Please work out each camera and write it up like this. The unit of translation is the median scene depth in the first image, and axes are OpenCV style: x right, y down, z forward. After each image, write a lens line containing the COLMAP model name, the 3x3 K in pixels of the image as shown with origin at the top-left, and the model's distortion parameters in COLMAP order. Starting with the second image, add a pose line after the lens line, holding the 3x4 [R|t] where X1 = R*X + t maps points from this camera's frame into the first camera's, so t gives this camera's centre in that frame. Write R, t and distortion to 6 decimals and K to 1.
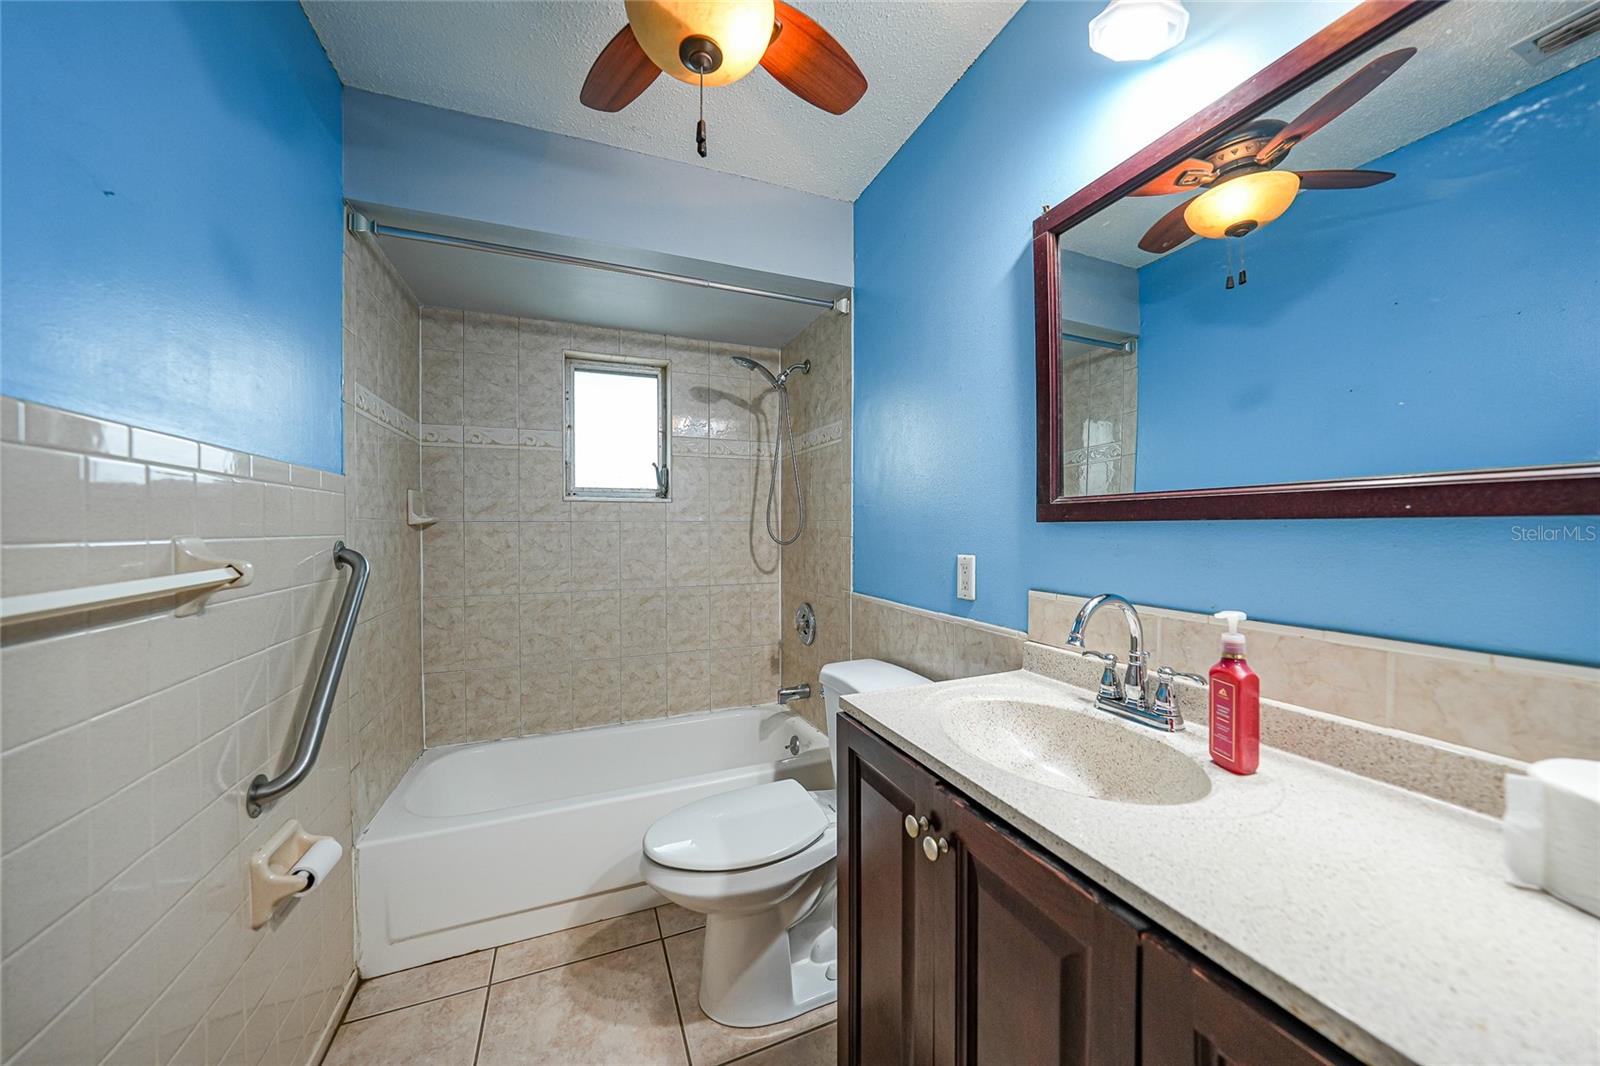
lens RADIAL K [[564.0, 0, 800.0], [0, 564.0, 533.0], [0, 0, 1]] dist [-0.026209, 0.006004]
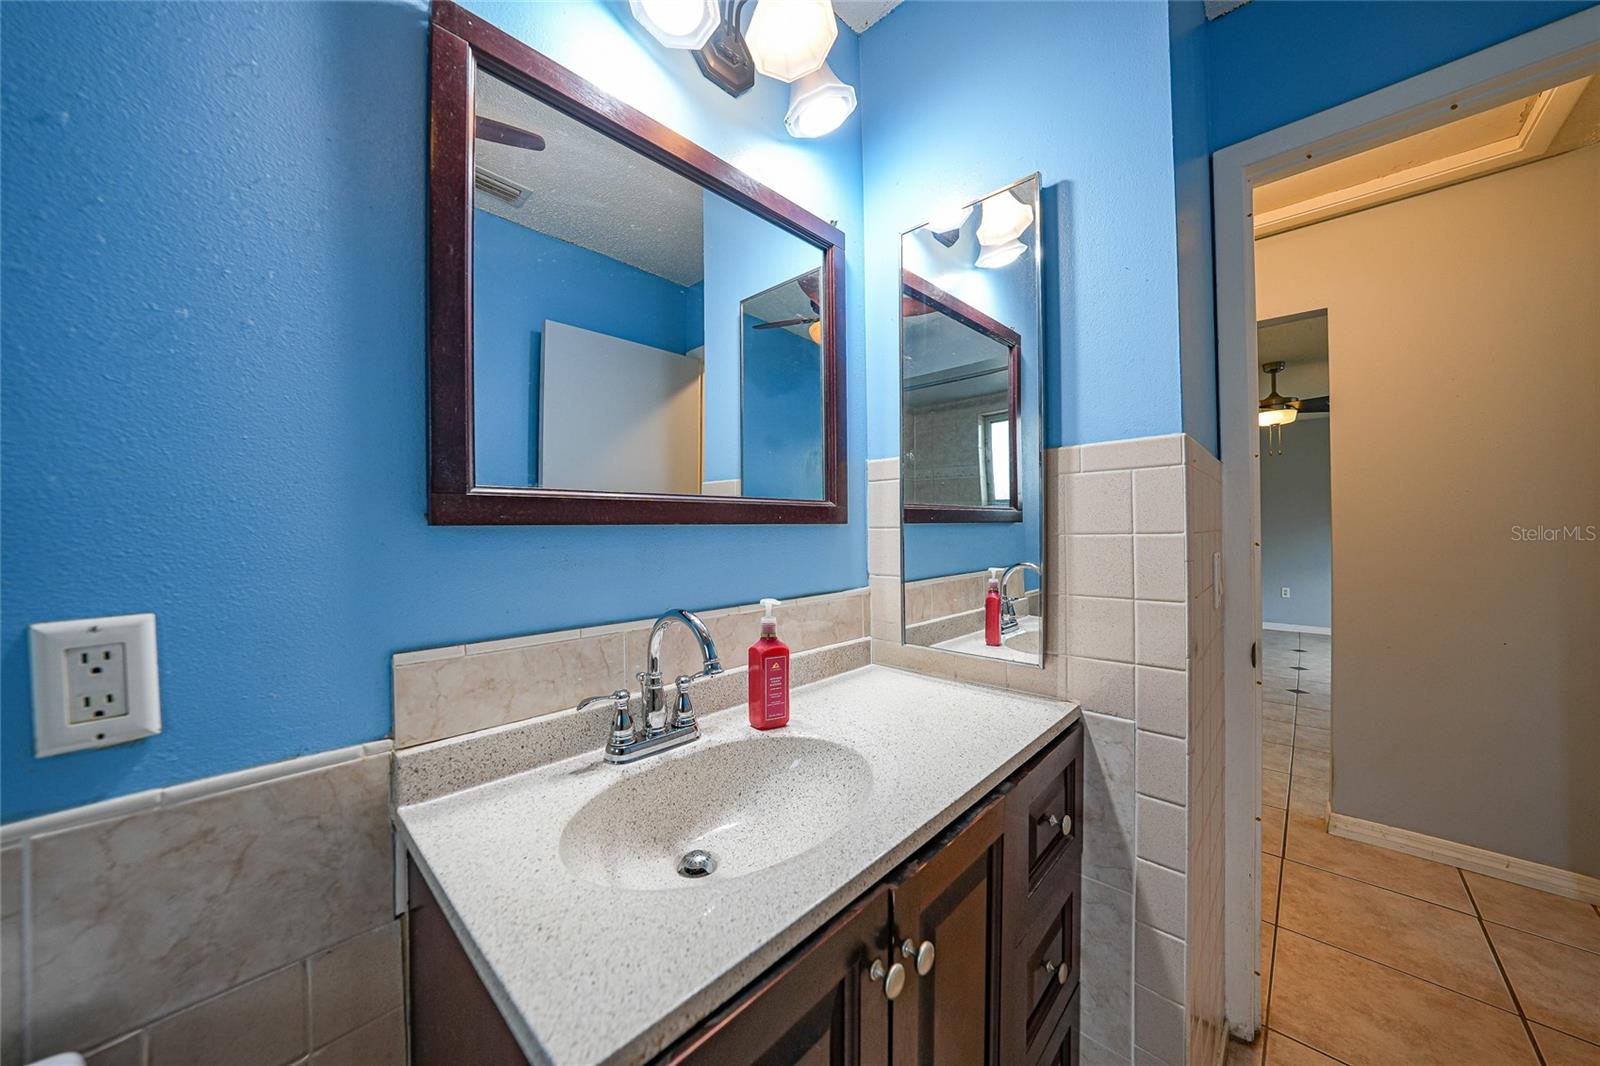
lens RADIAL K [[551.2, 0, 807.5], [0, 551.2, 529.7], [0, 0, 1]] dist [-0.035182, 0.005885]
pose [[-0.417407, 0.000737, 0.908720, -0.286620], [0.022167, 0.999710, 0.009372, -0.015579], [-0.908449, 0.024055, -0.417302, 1.149196]]
